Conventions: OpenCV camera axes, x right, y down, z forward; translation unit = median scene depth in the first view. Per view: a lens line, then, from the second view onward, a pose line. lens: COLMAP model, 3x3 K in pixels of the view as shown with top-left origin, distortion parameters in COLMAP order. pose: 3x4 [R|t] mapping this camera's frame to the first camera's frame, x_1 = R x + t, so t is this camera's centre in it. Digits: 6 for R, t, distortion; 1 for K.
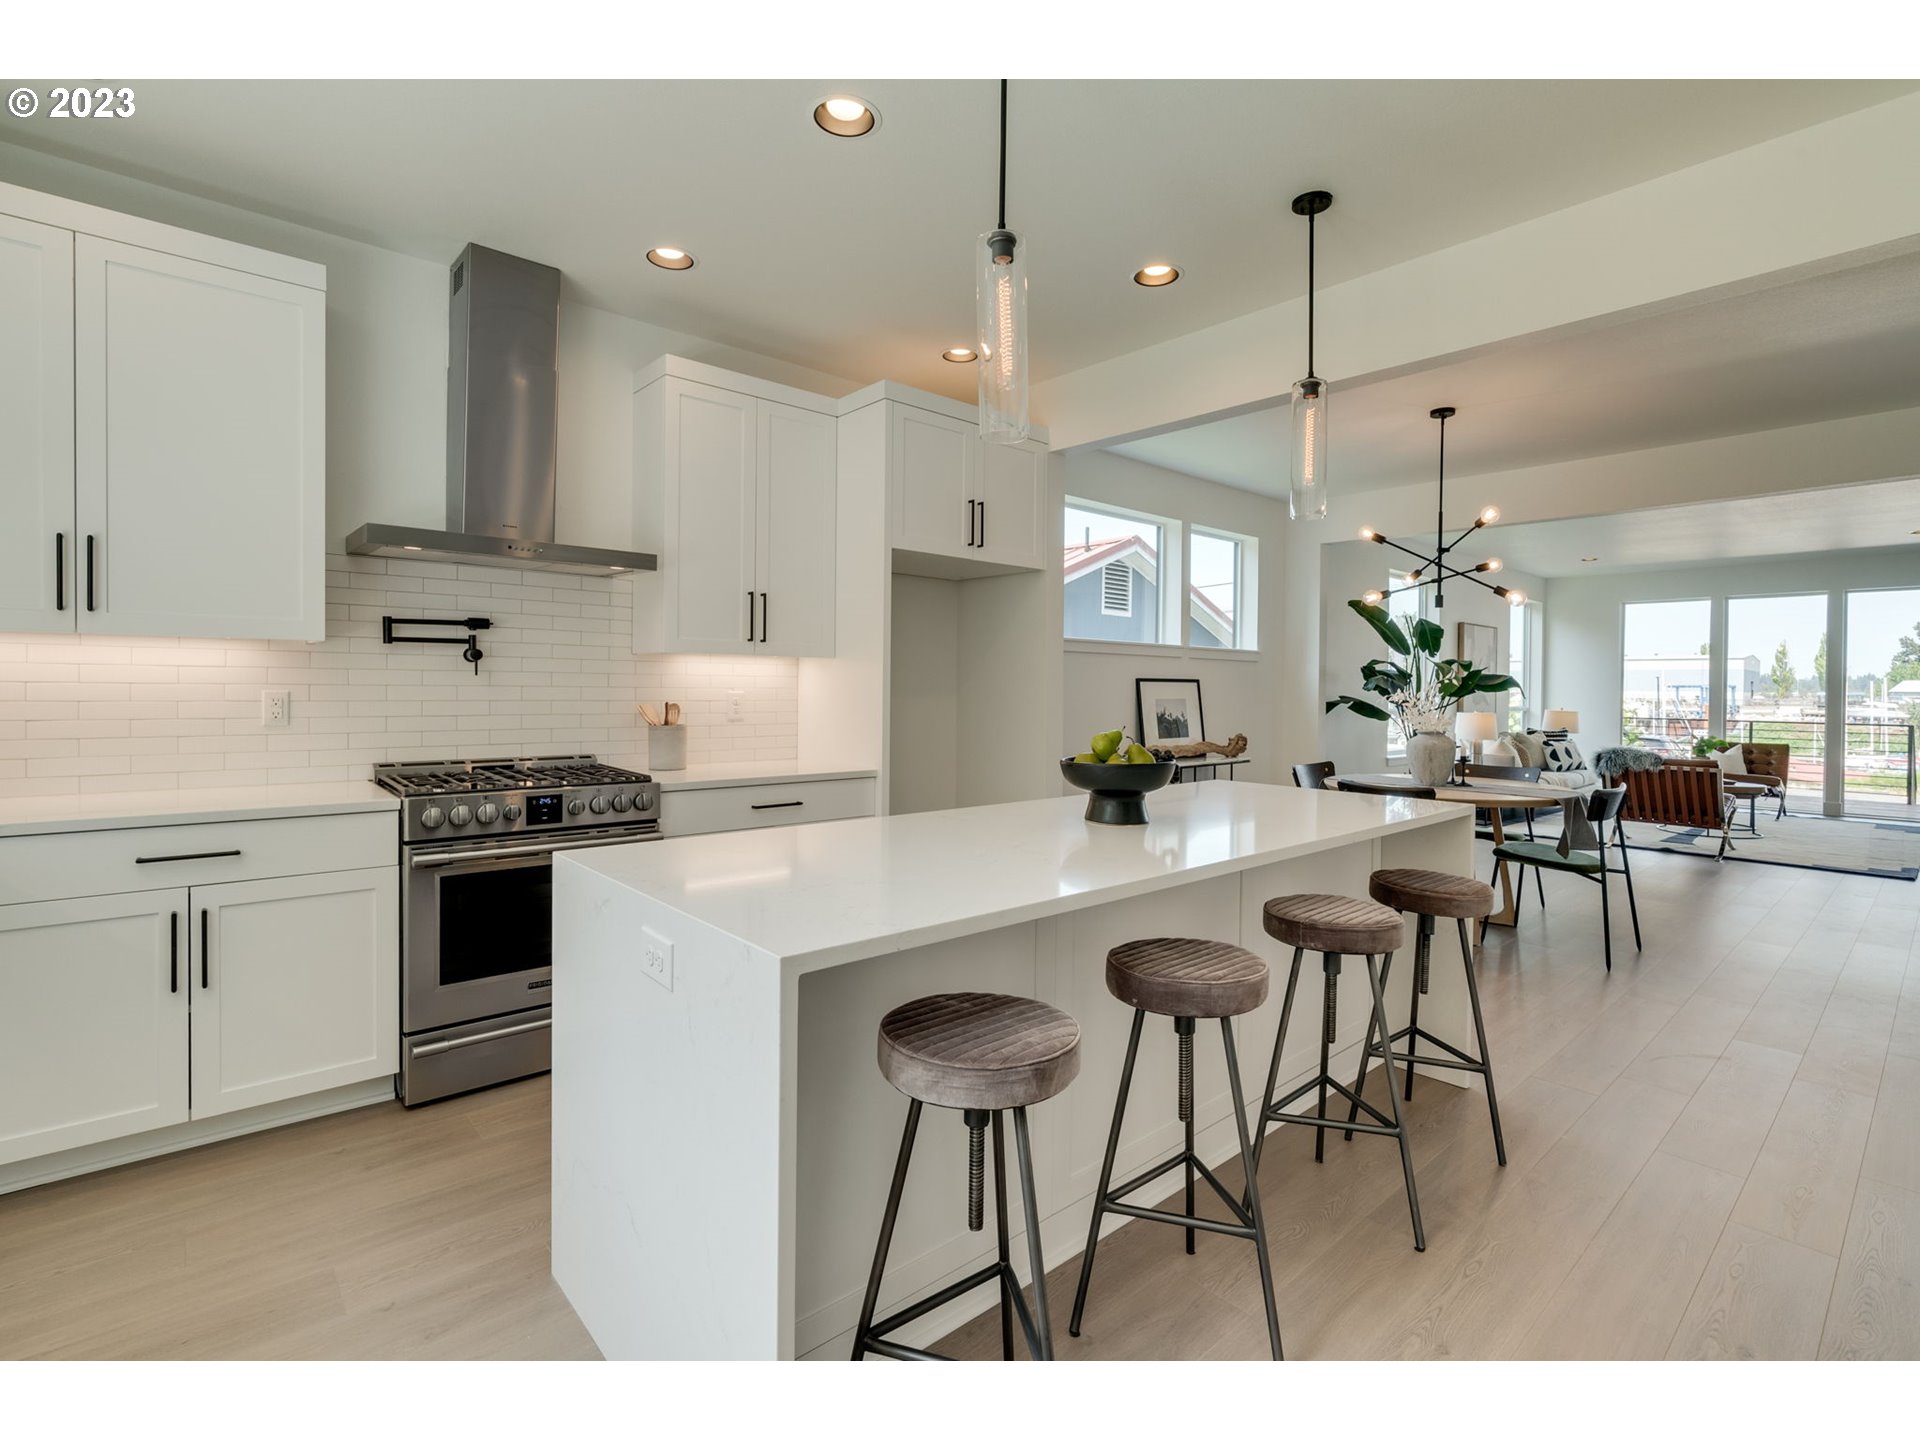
lens RADIAL K [[891.3, 0, 974.9], [0, 891.3, 705.4], [0, 0, 1]] dist [-0.009083, 0.002465]
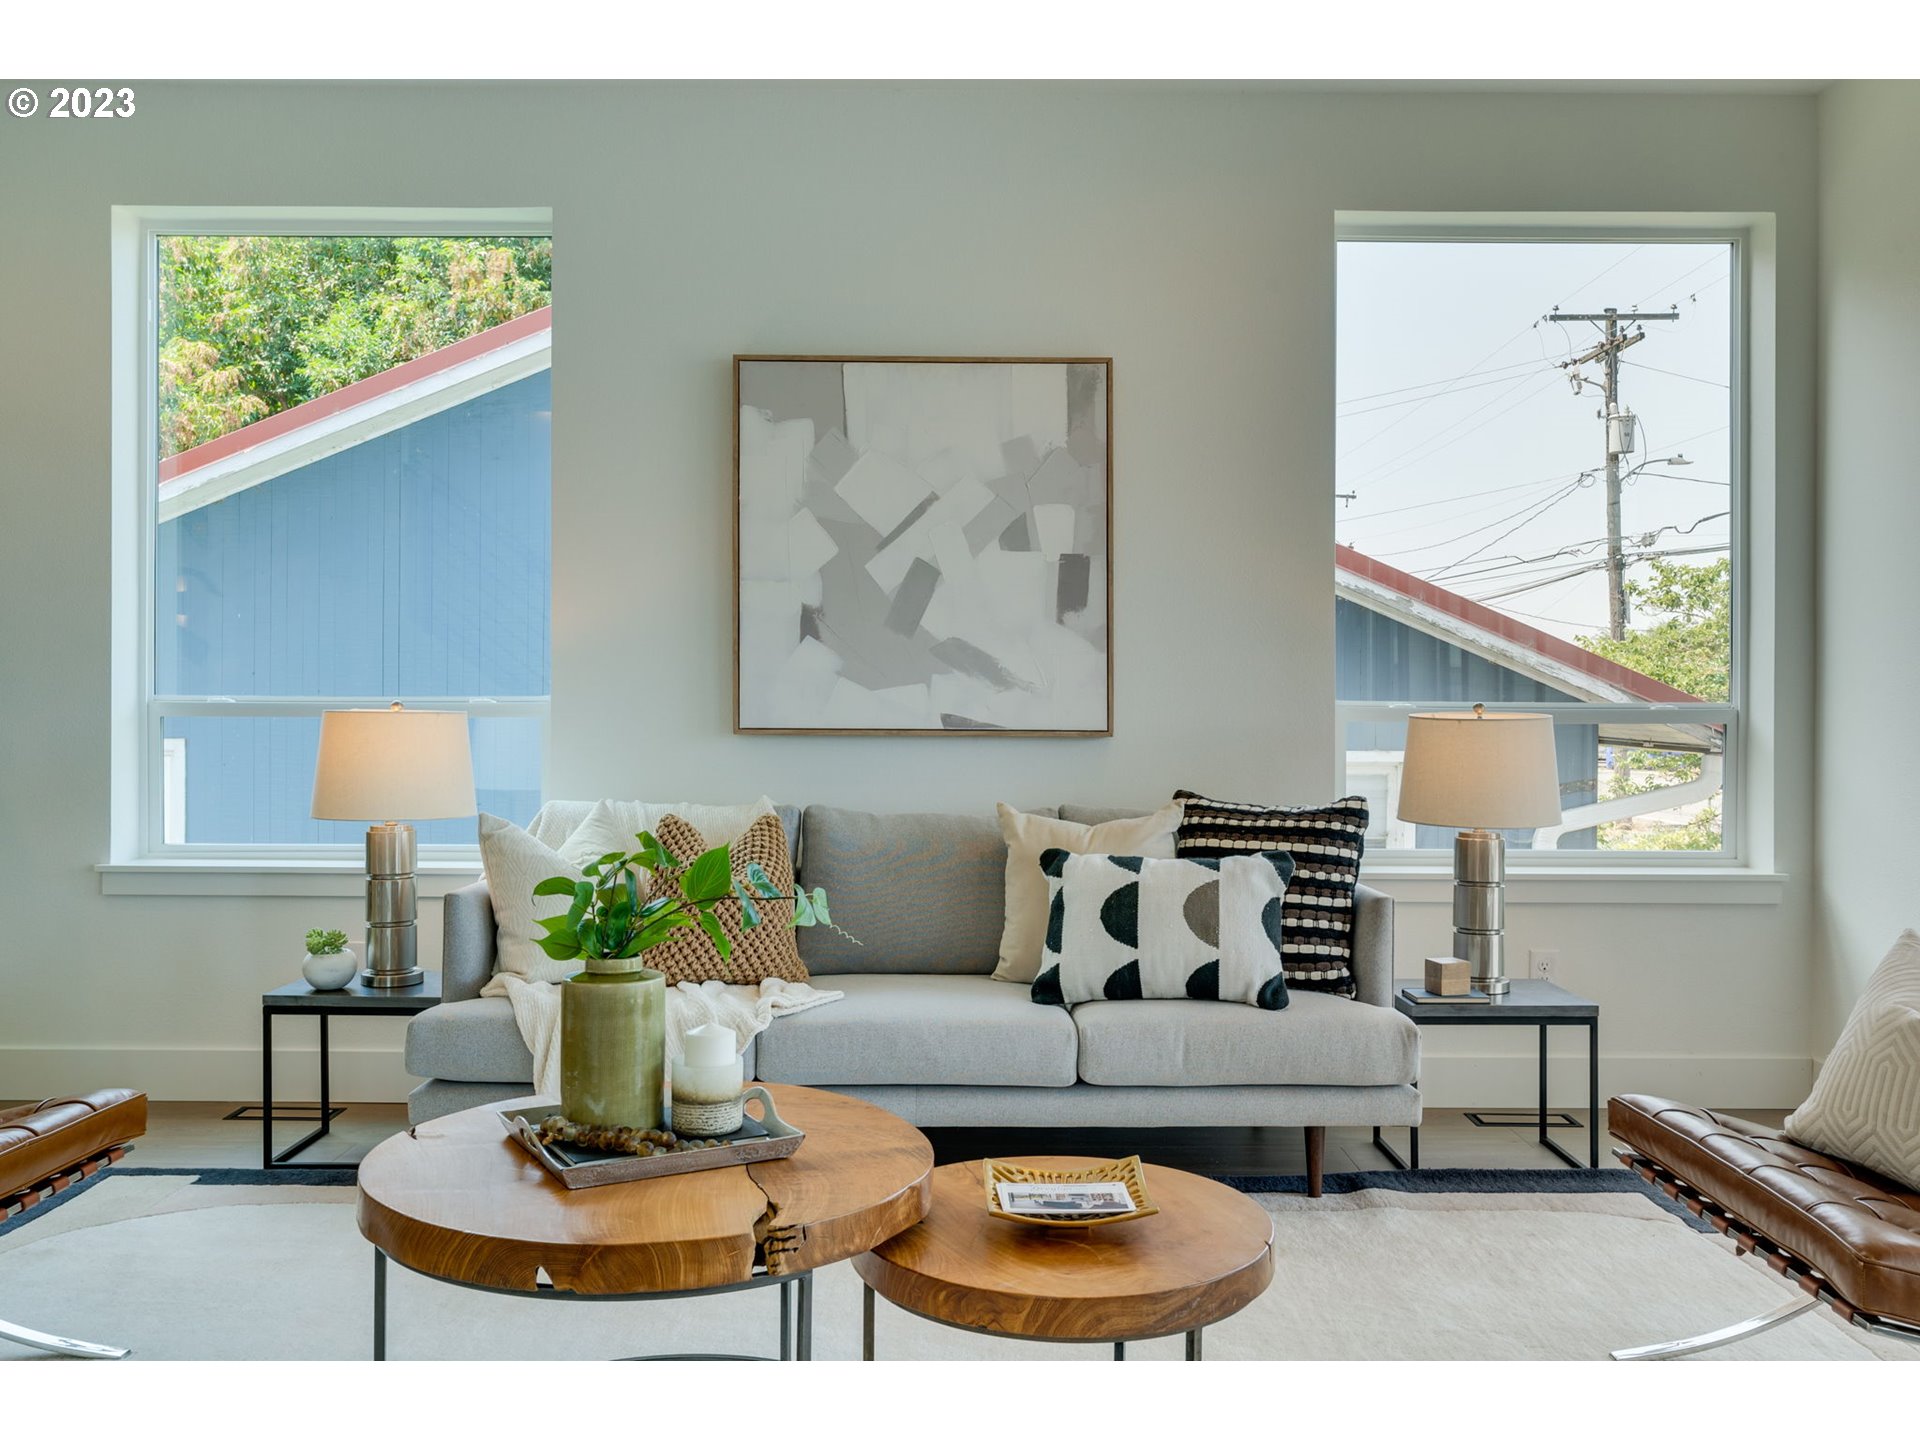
lens RADIAL K [[1611.9, 0, 959.1], [0, 1611.9, 710.8], [0, 0, 1]] dist [0.001952, -0.006521]
pose [[0.746915, -0.001548, -0.664918, 1.197083], [-0.009181, 0.999878, -0.012640, 0.015755], [0.664856, 0.015545, 0.746810, 0.936288]]
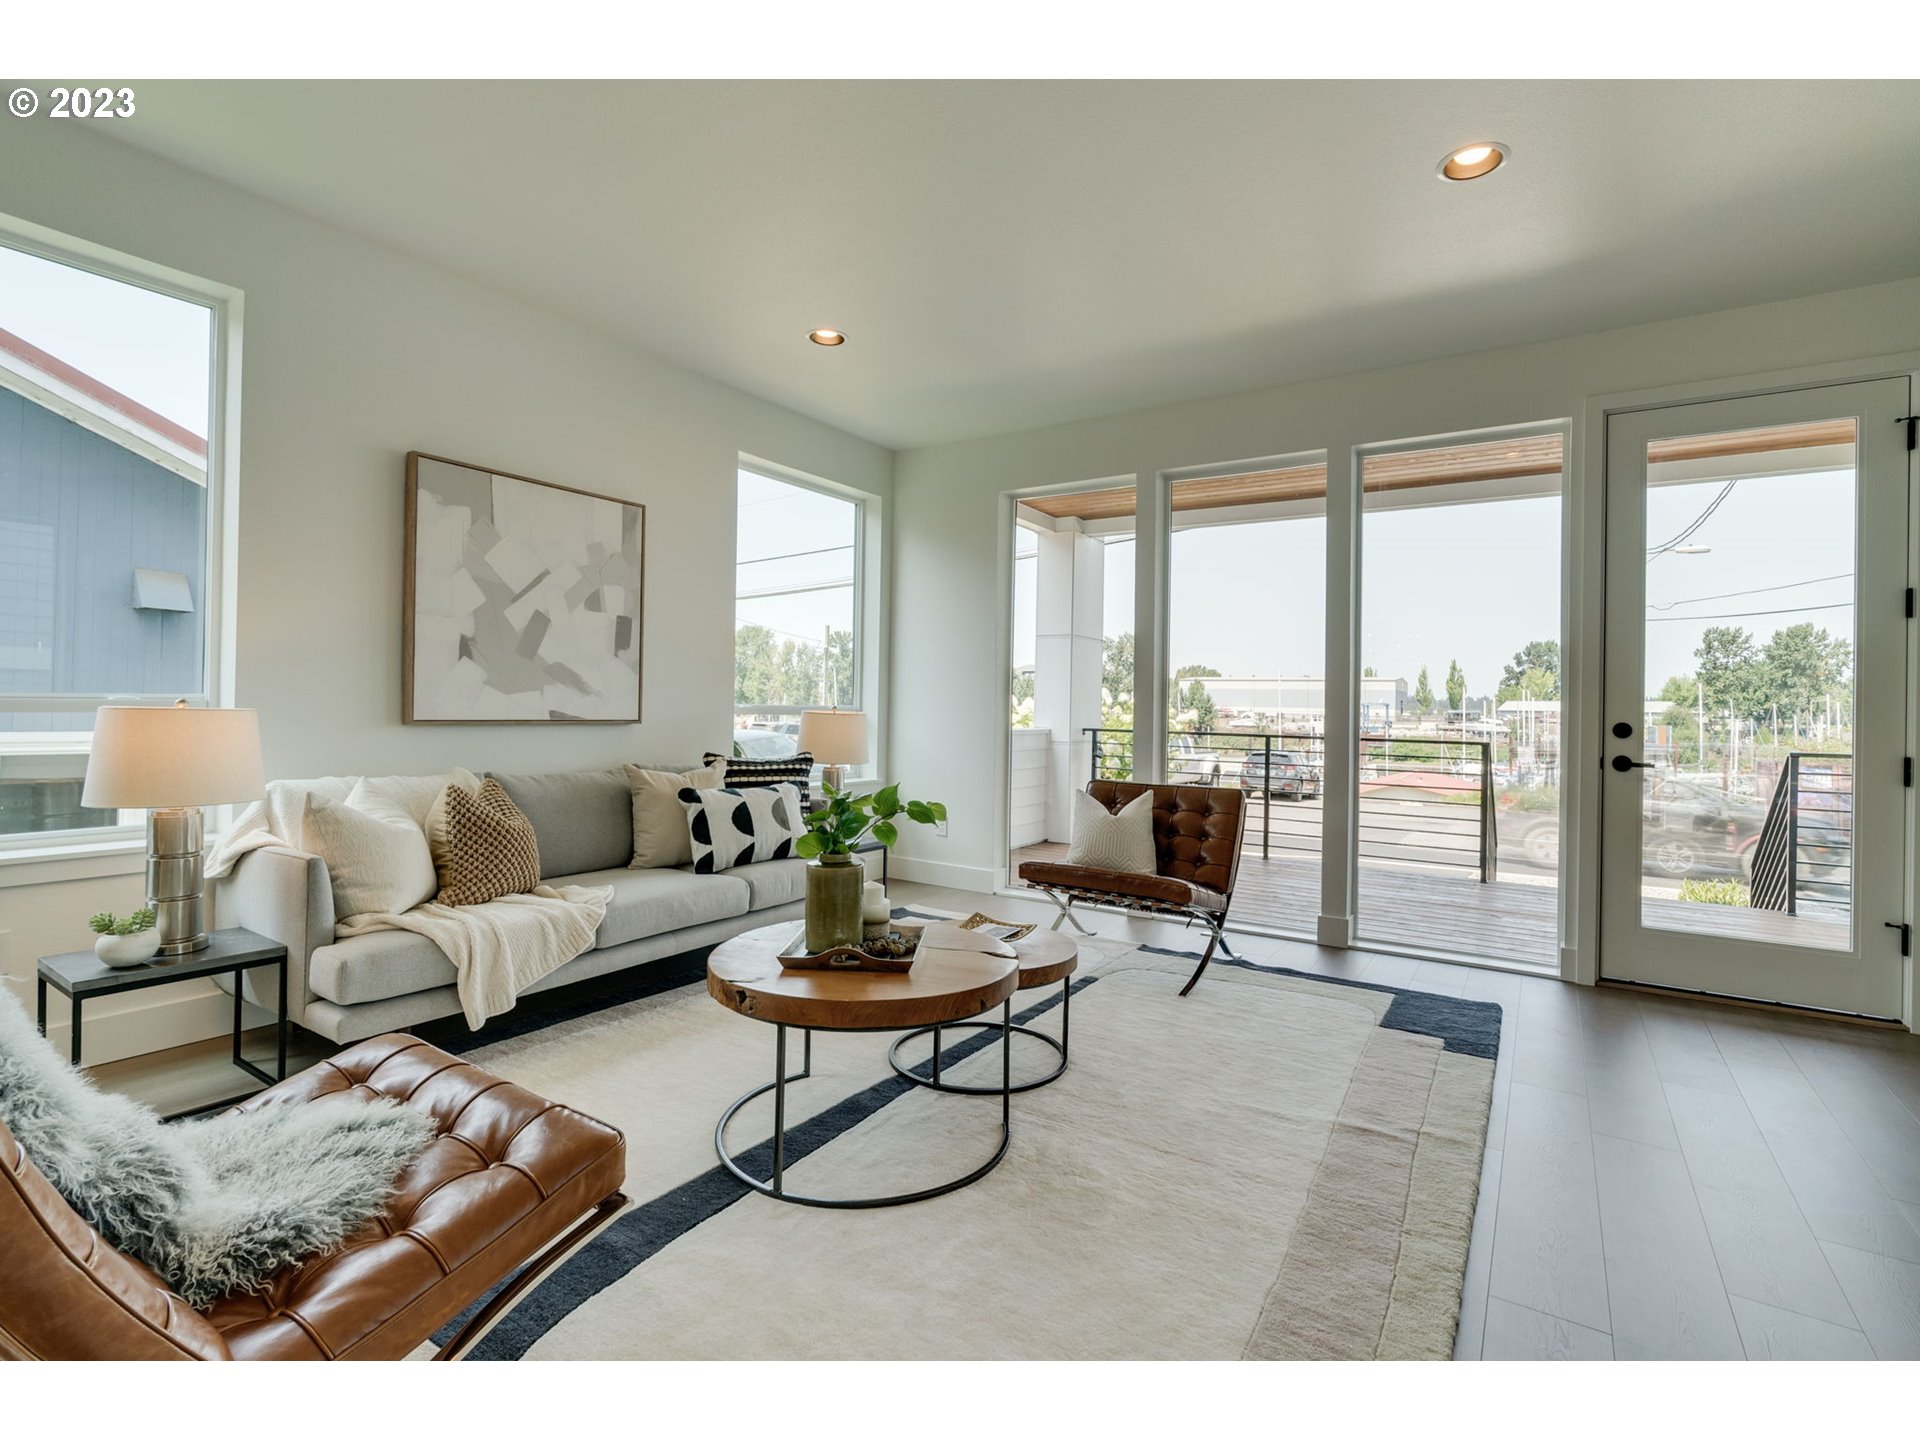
lens RADIAL K [[891.3, 0, 972.8], [0, 891.3, 702.0], [0, 0, 1]] dist [-0.009083, 0.002465]
pose [[0.964361, 0.009388, 0.264422, 0.891433], [-0.004244, 0.999791, -0.020020, 0.013909], [-0.264555, 0.018185, 0.964199, 0.810530]]
